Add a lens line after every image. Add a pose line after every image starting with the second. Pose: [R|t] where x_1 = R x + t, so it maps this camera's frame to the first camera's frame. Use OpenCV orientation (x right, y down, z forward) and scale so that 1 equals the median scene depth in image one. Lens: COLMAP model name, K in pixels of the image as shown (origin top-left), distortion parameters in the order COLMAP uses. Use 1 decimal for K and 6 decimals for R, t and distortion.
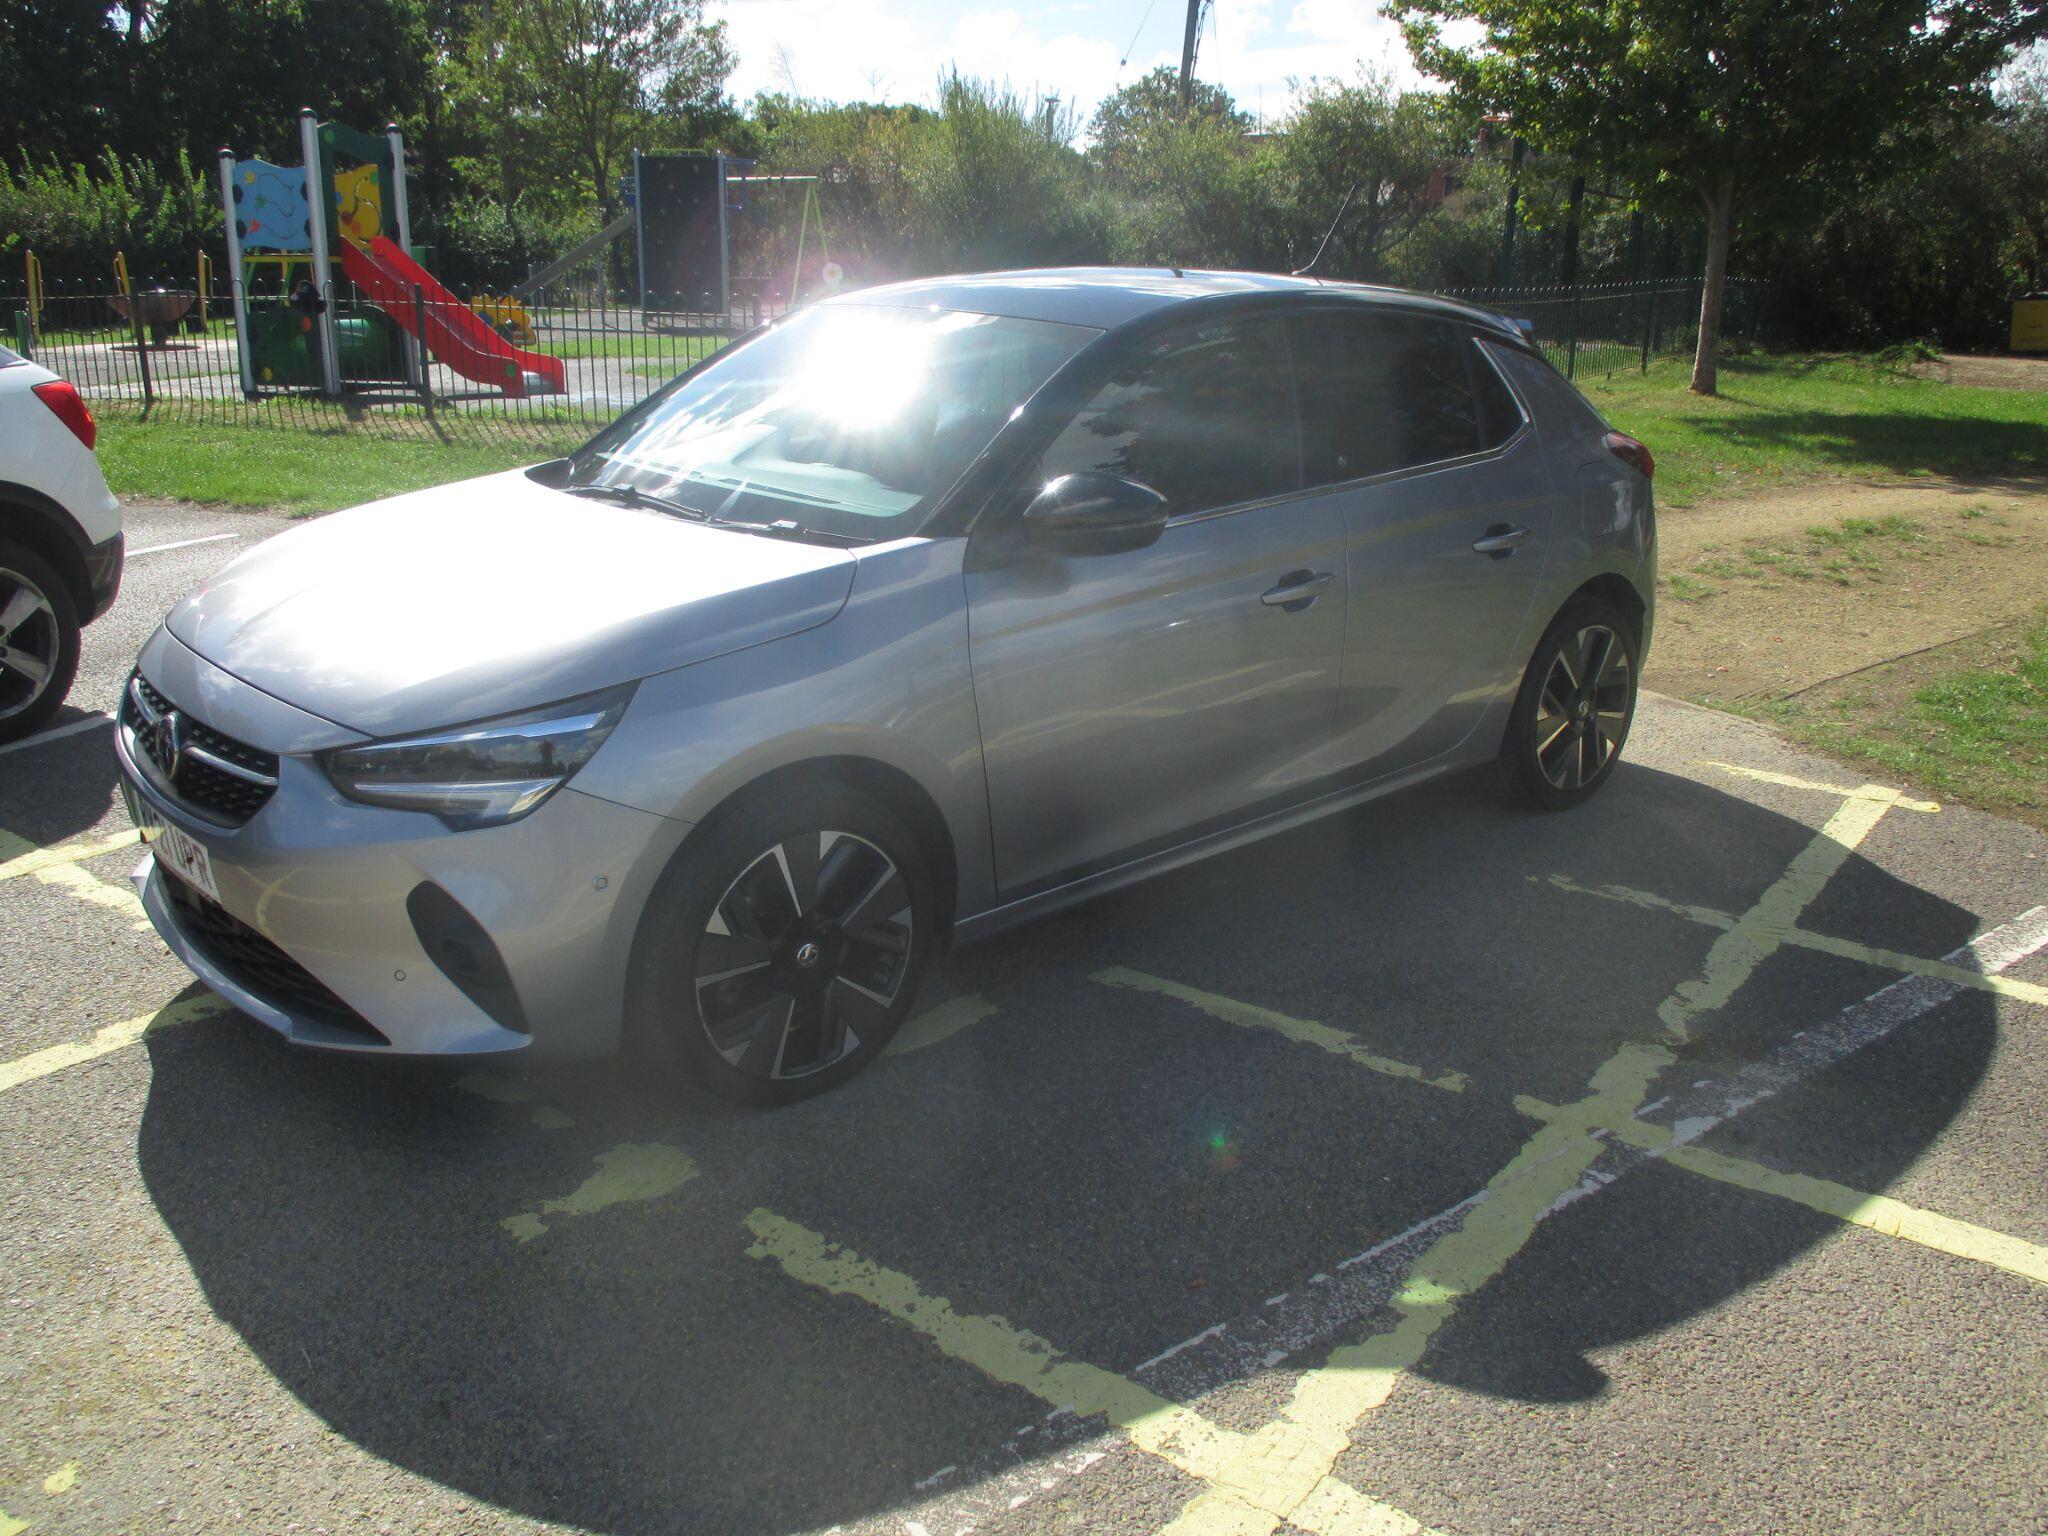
lens RADIAL K [[1645.2, 0, 1042.8], [0, 1645.2, 943.1], [0, 0, 1]] dist [-0.023683, -0.003211]
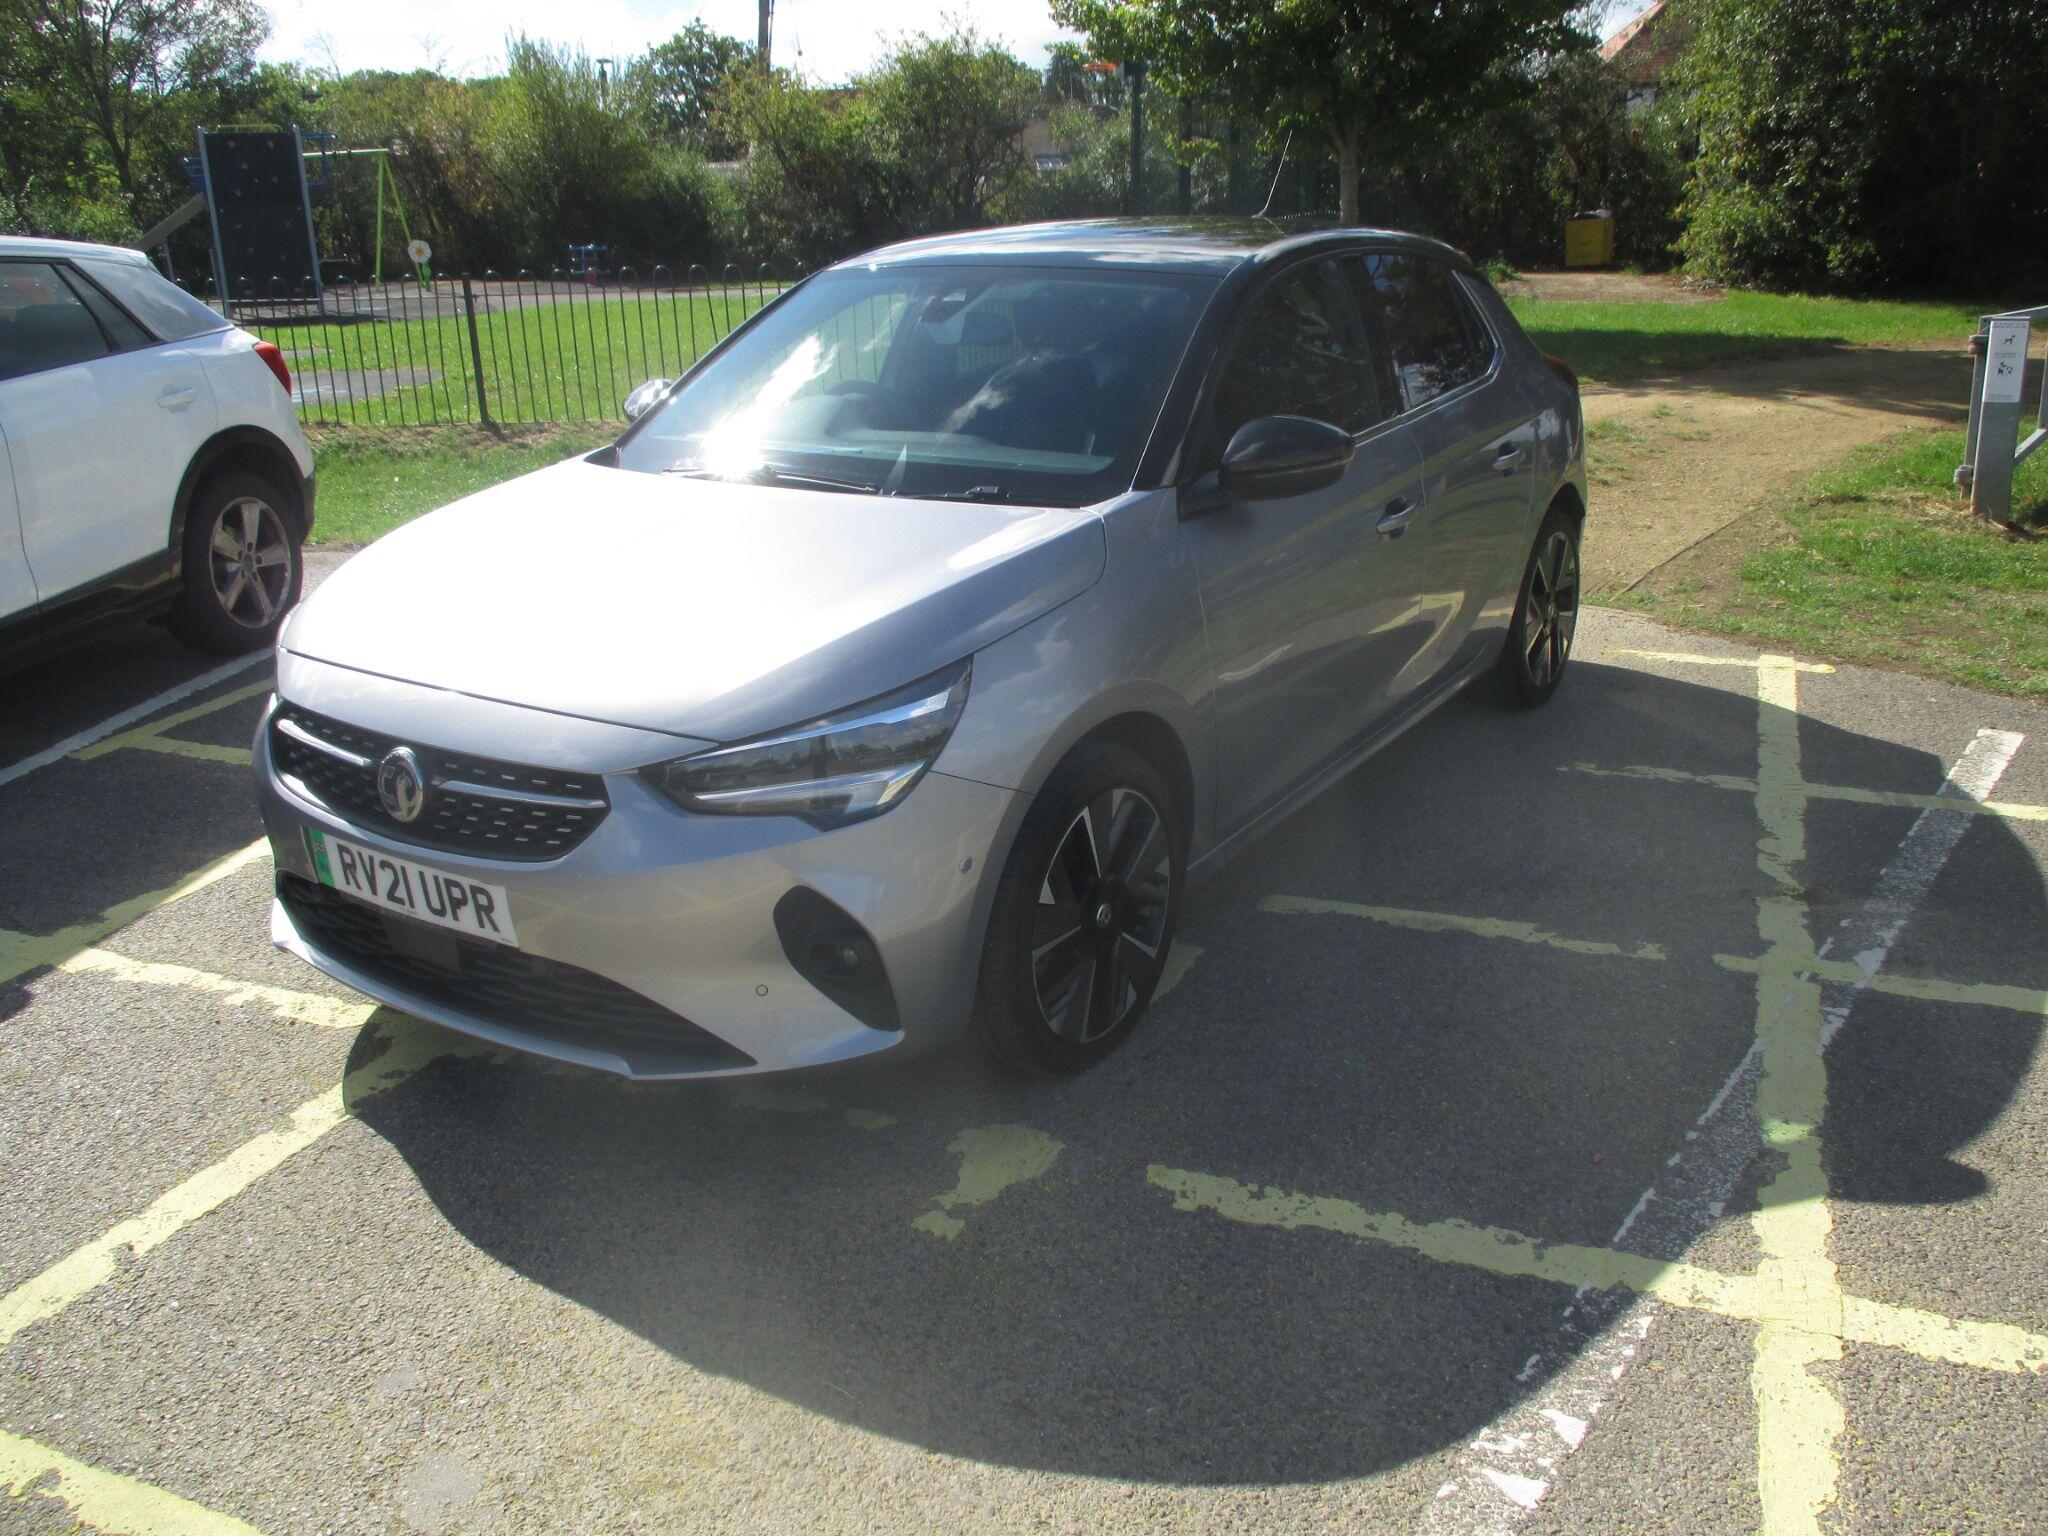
lens RADIAL K [[1645.2, 0, 1043.6], [0, 1645.2, 928.0], [0, 0, 1]] dist [-0.023683, -0.003211]
pose [[0.964692, -0.139010, 0.223708, -0.364821], [0.135787, 0.990290, 0.029804, -0.018086], [-0.225679, 0.001625, 0.974200, 0.028652]]
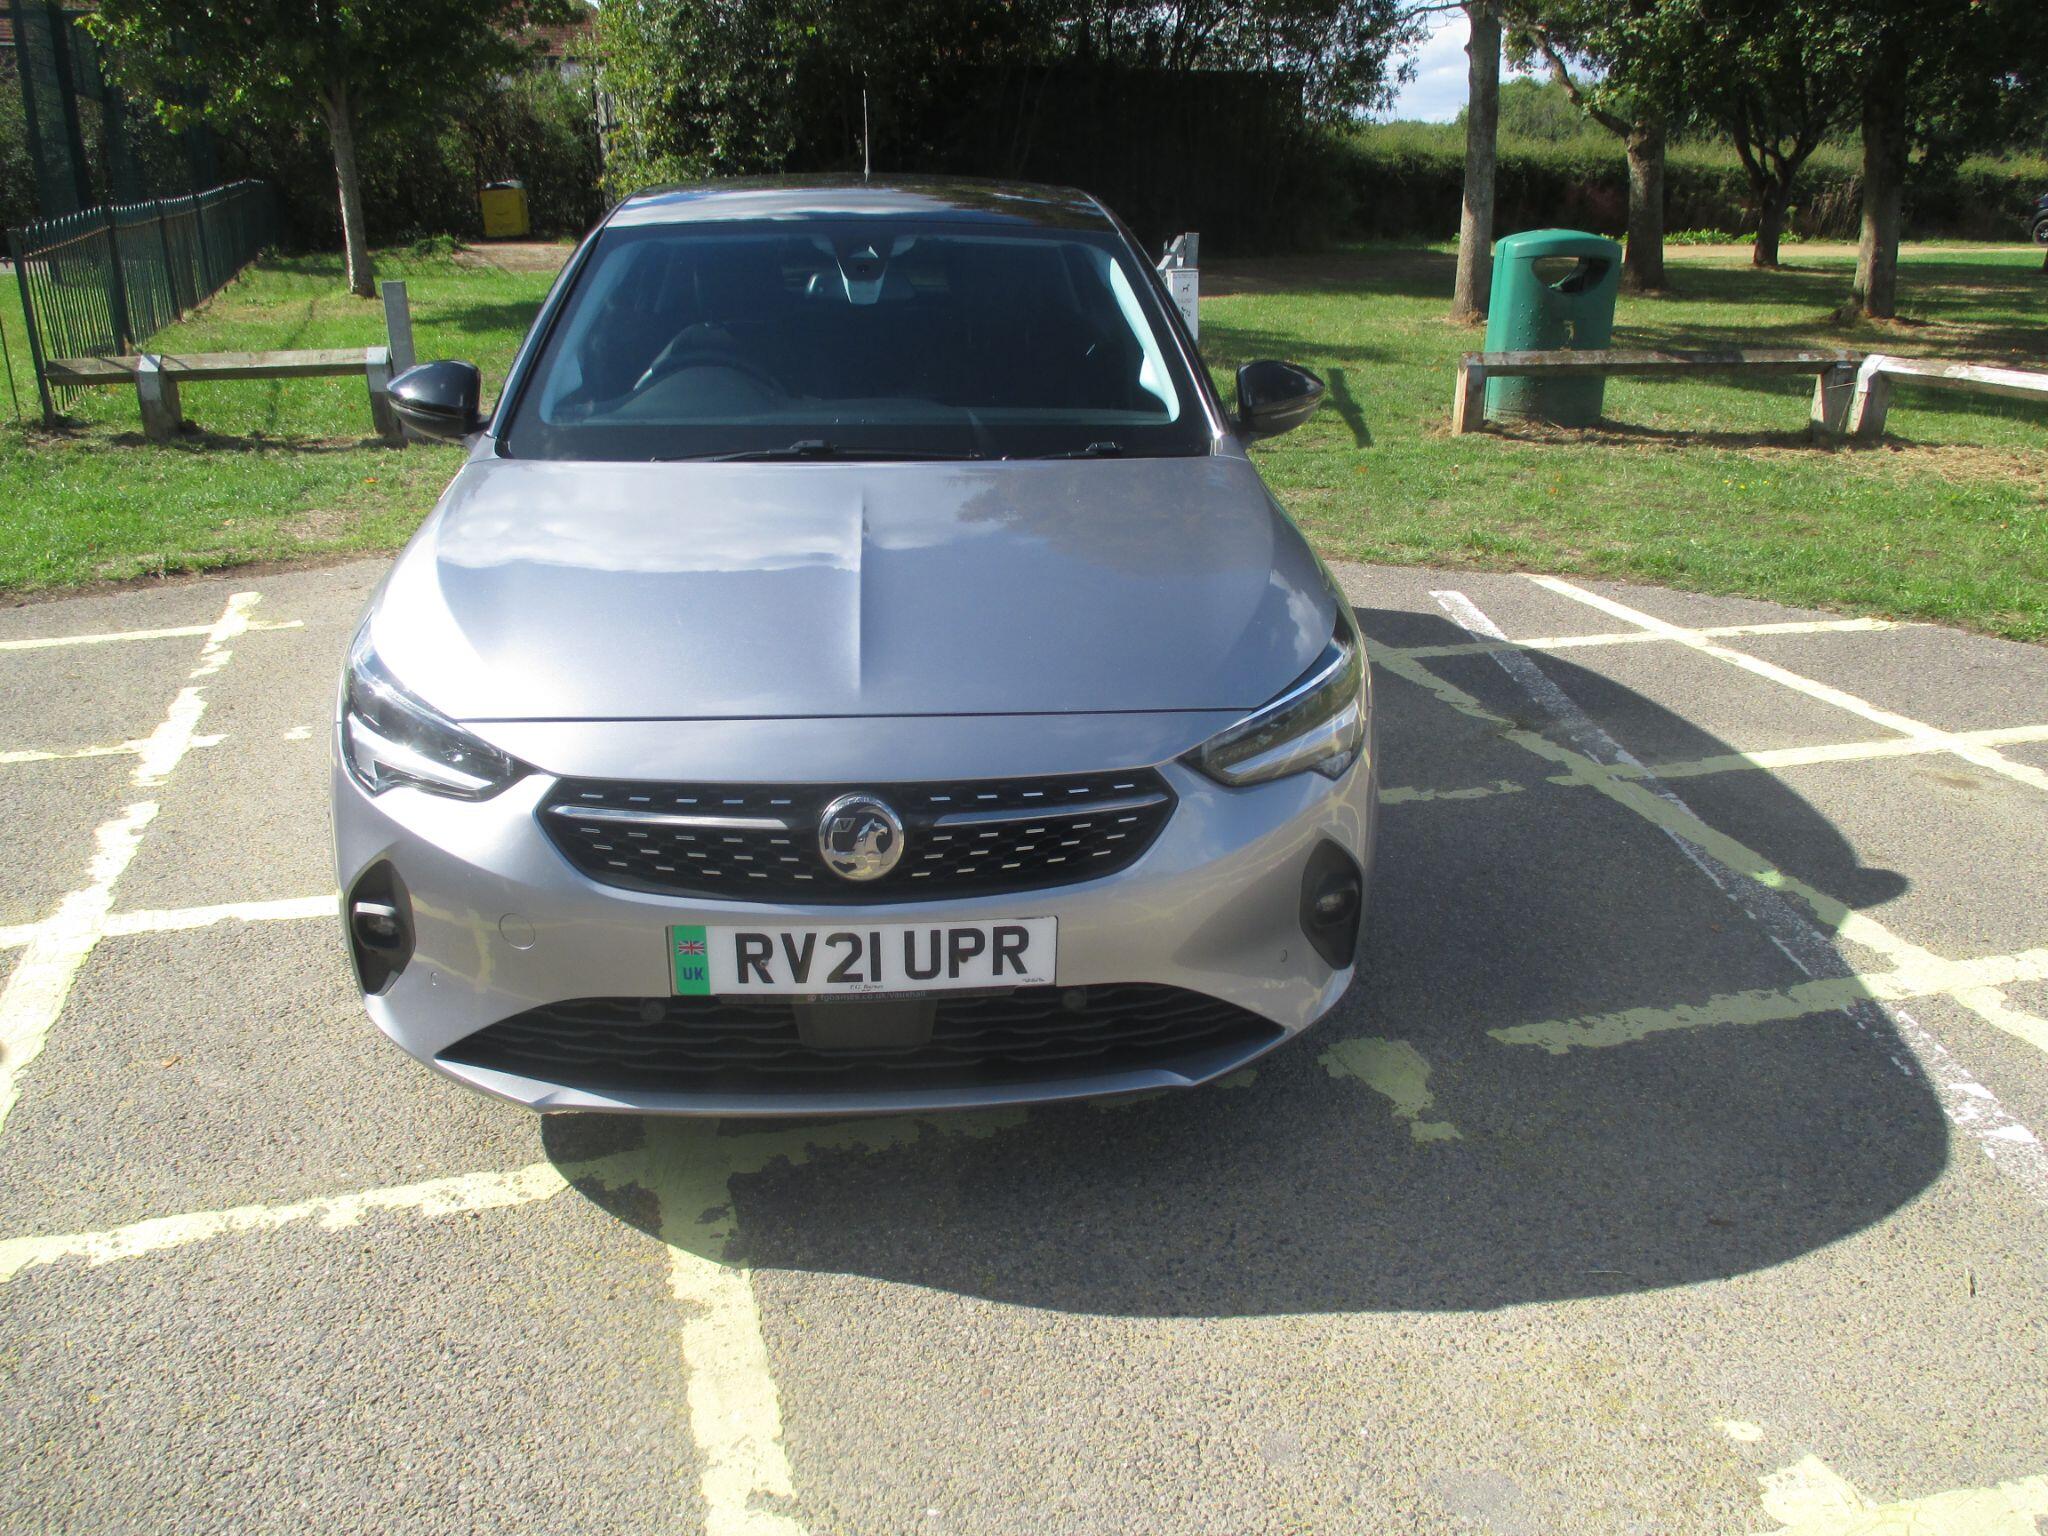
lens RADIAL K [[1645.2, 0, 1025.8], [0, 1645.2, 910.3], [0, 0, 1]] dist [-0.023683, -0.003211]
pose [[0.595893, -0.344736, 0.725306, -0.940781], [0.318375, 0.930577, 0.180732, -0.179702], [-0.737258, 0.123222, 0.664280, 0.398913]]
